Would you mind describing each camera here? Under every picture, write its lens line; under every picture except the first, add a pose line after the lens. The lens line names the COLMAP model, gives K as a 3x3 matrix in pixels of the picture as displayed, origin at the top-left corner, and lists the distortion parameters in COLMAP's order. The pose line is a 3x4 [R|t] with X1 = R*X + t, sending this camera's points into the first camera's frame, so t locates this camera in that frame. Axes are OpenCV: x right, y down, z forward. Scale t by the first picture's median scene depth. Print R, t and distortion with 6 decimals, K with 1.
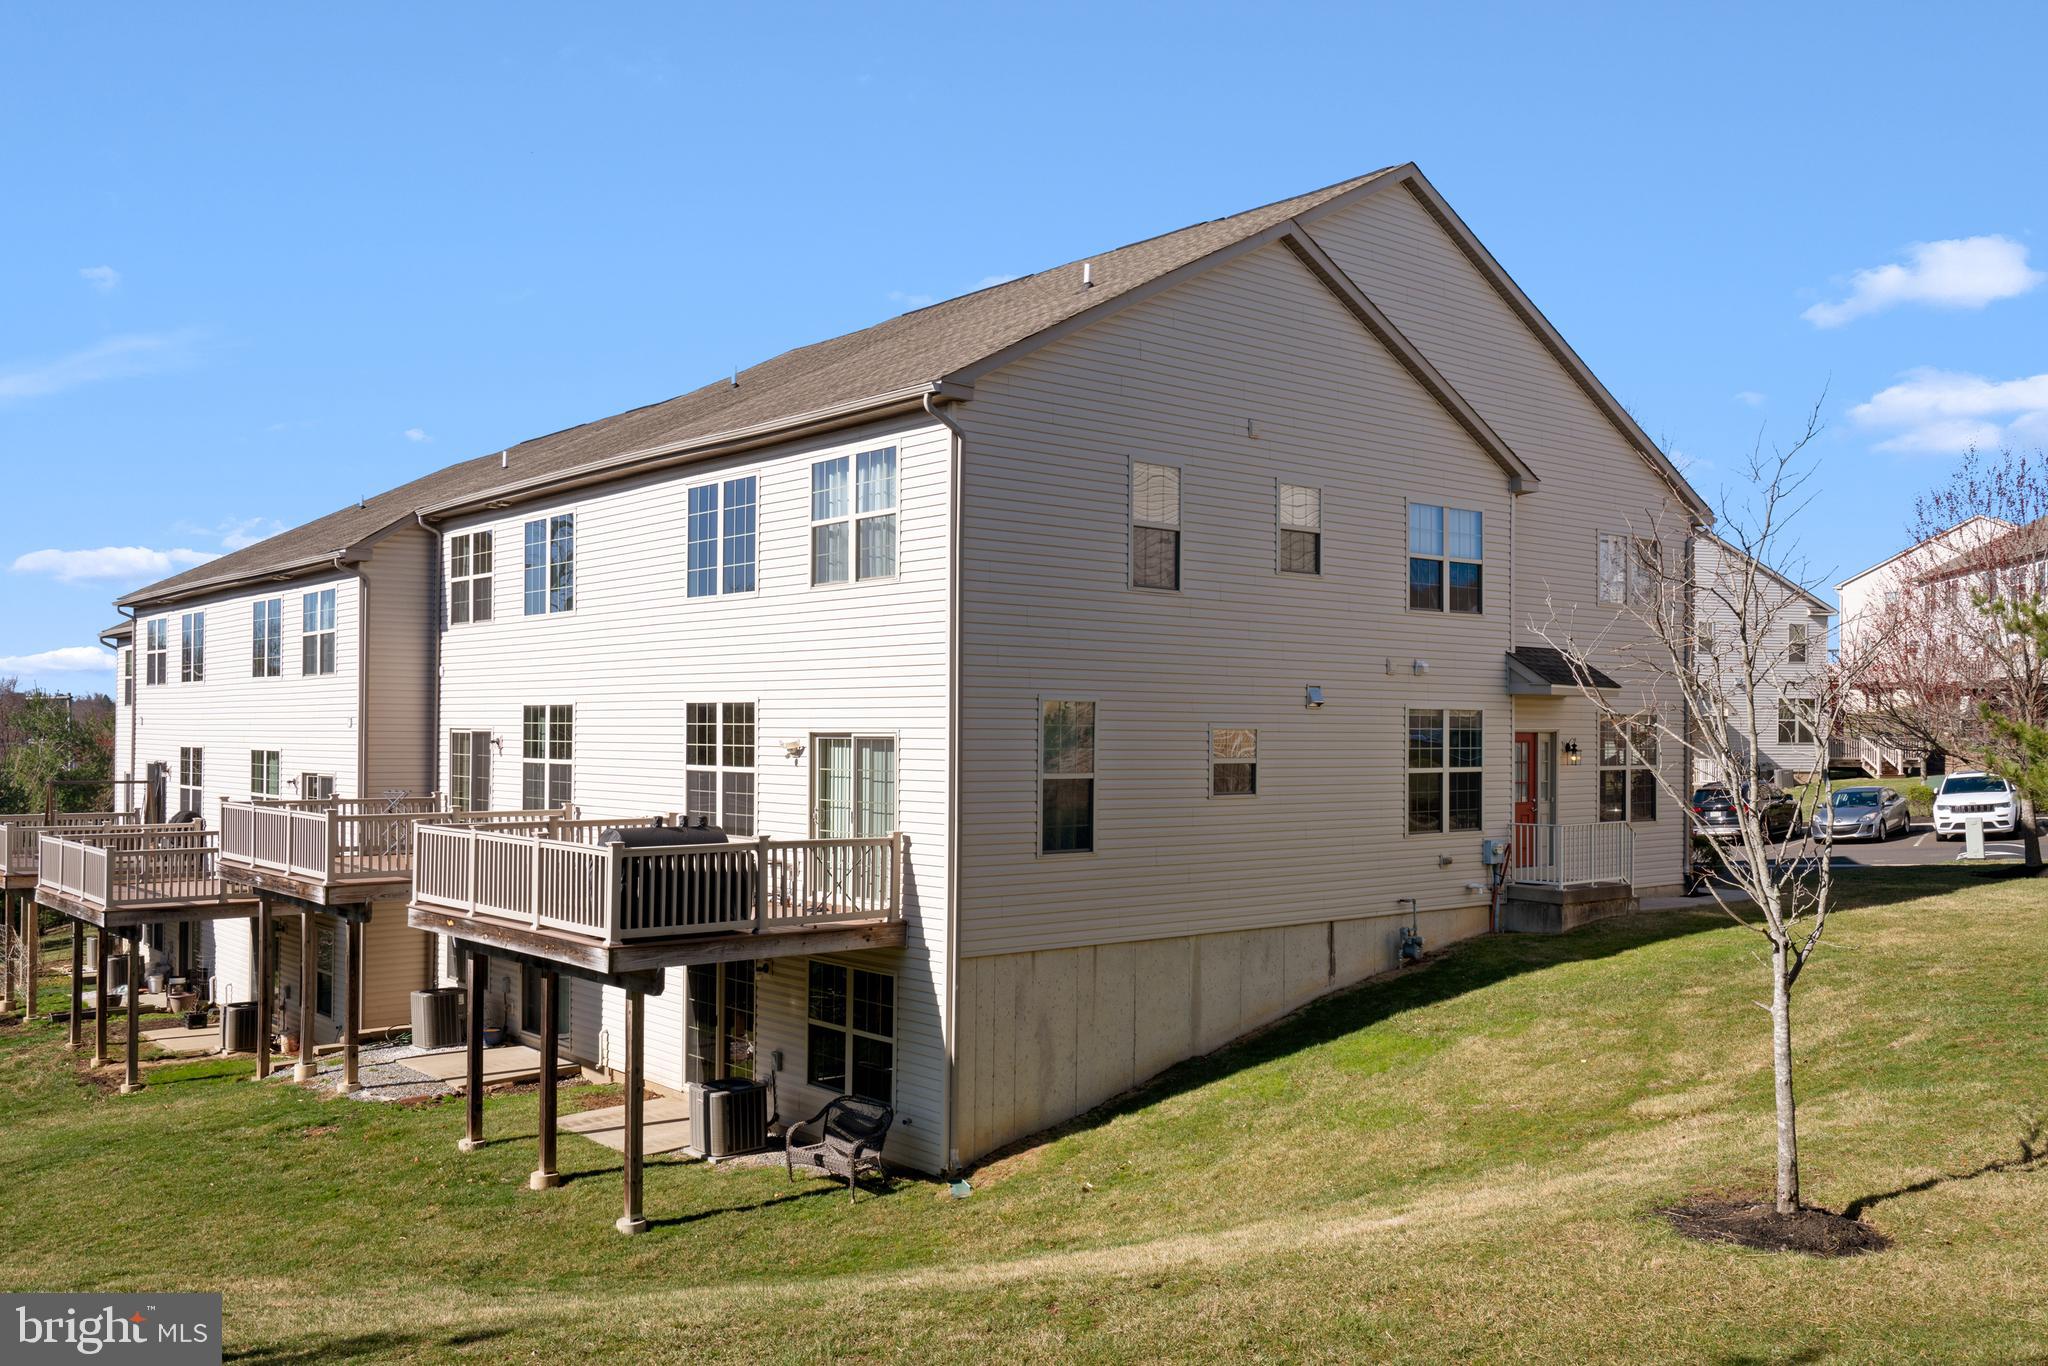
lens RADIAL K [[1712.4, 0, 1027.3], [0, 1712.4, 724.8], [0, 0, 1]] dist [0.007605, 0.002871]
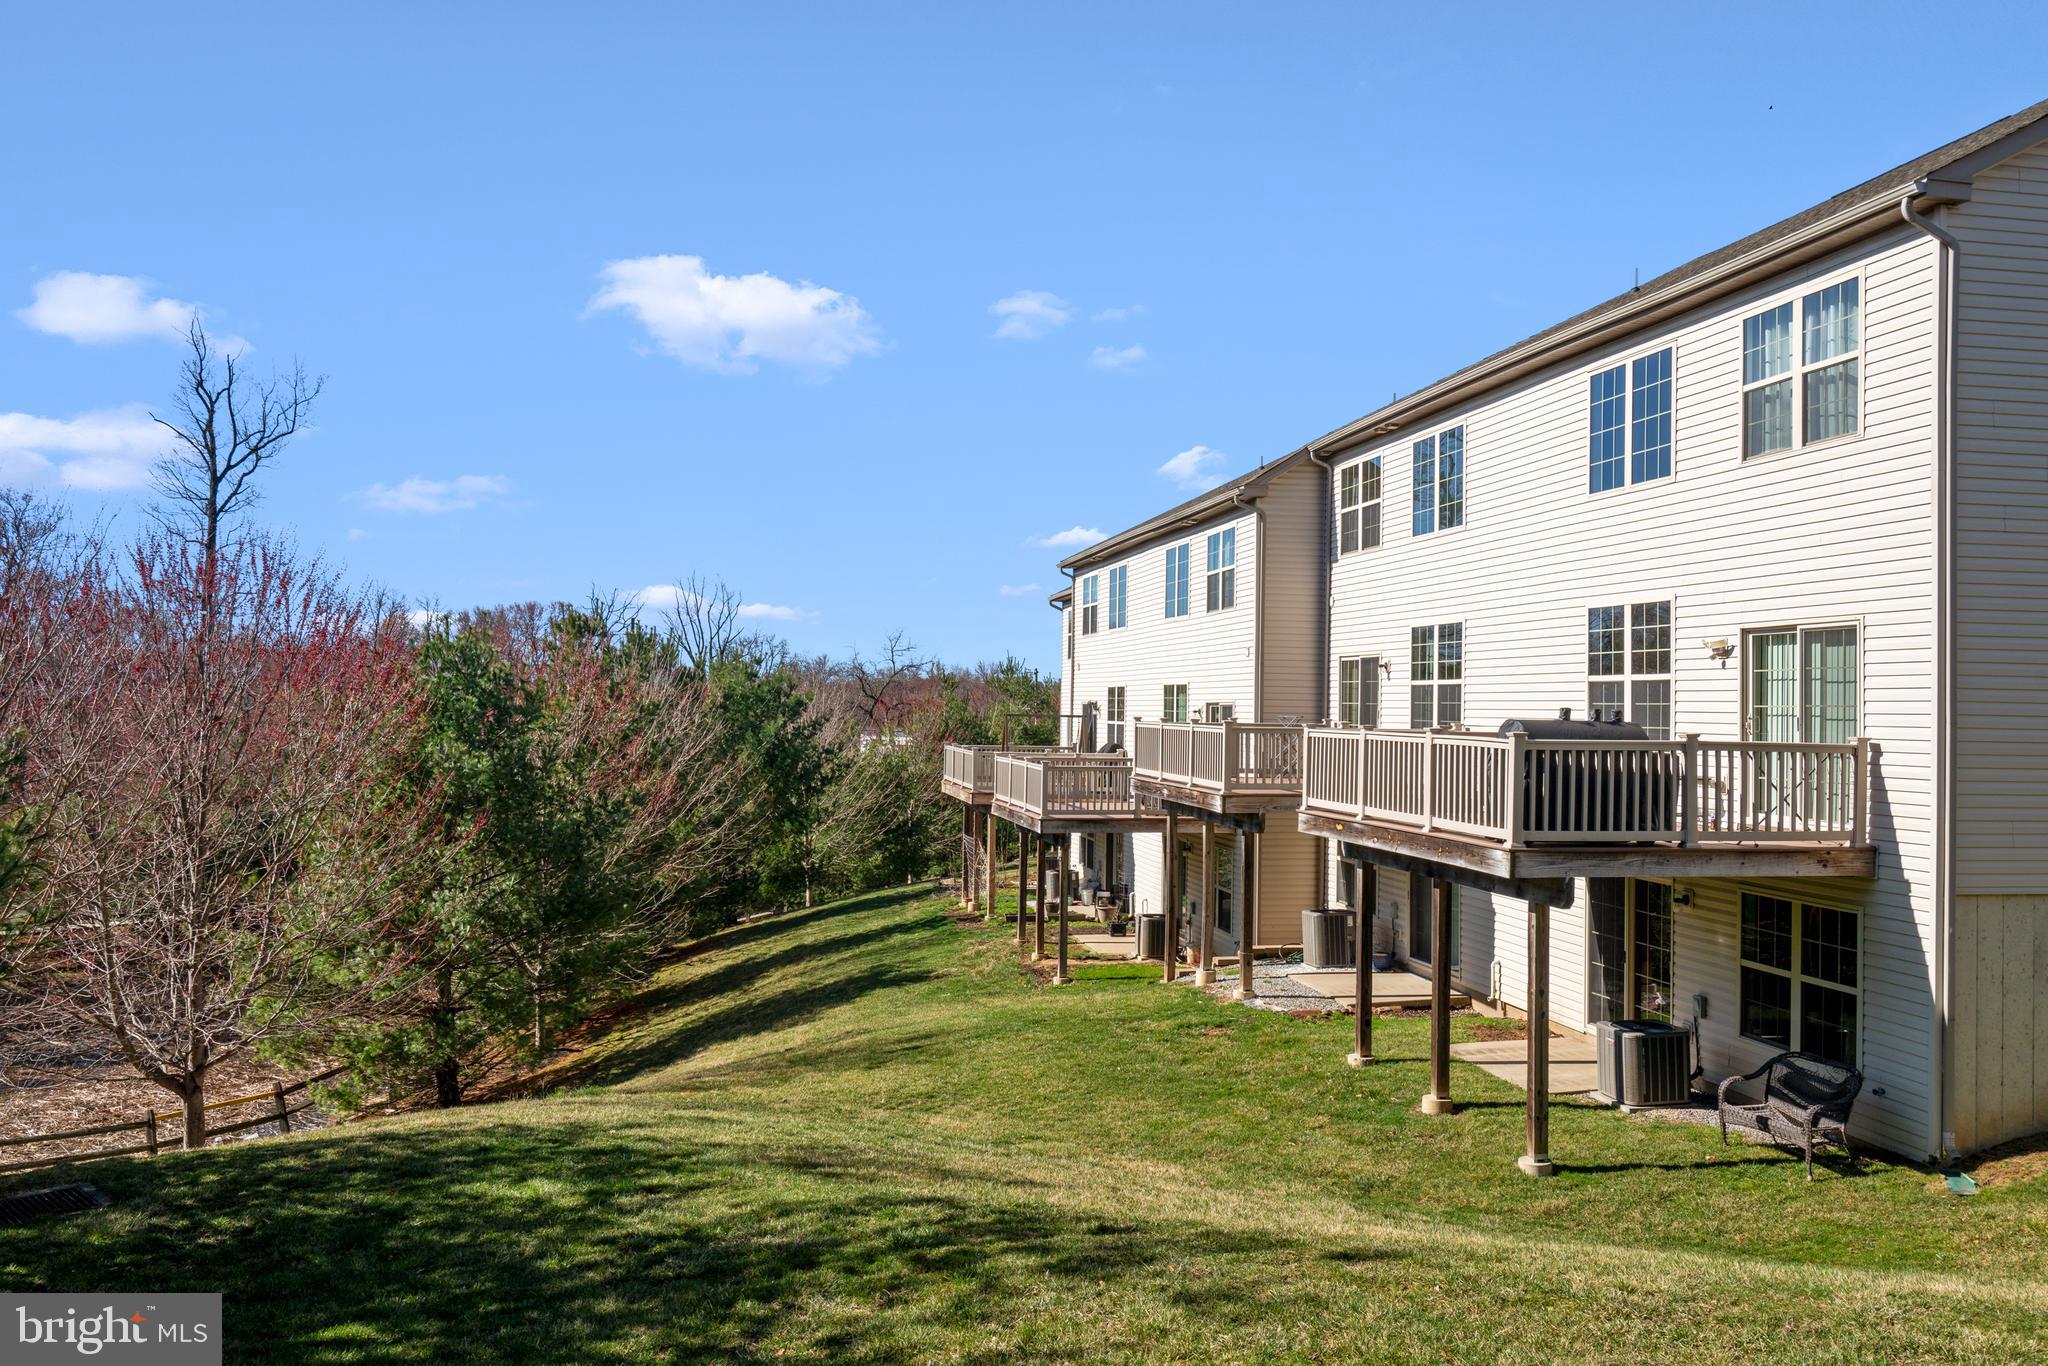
lens RADIAL K [[1600.9, 0, 1024.0], [0, 1600.9, 683.0], [0, 0, 1]] dist [0.010310, 0.003406]
pose [[0.867979, -0.002914, -0.496593, -0.039128], [-0.004613, 0.999892, -0.013930, 0.044877], [0.496580, 0.014382, 0.867872, 0.117301]]
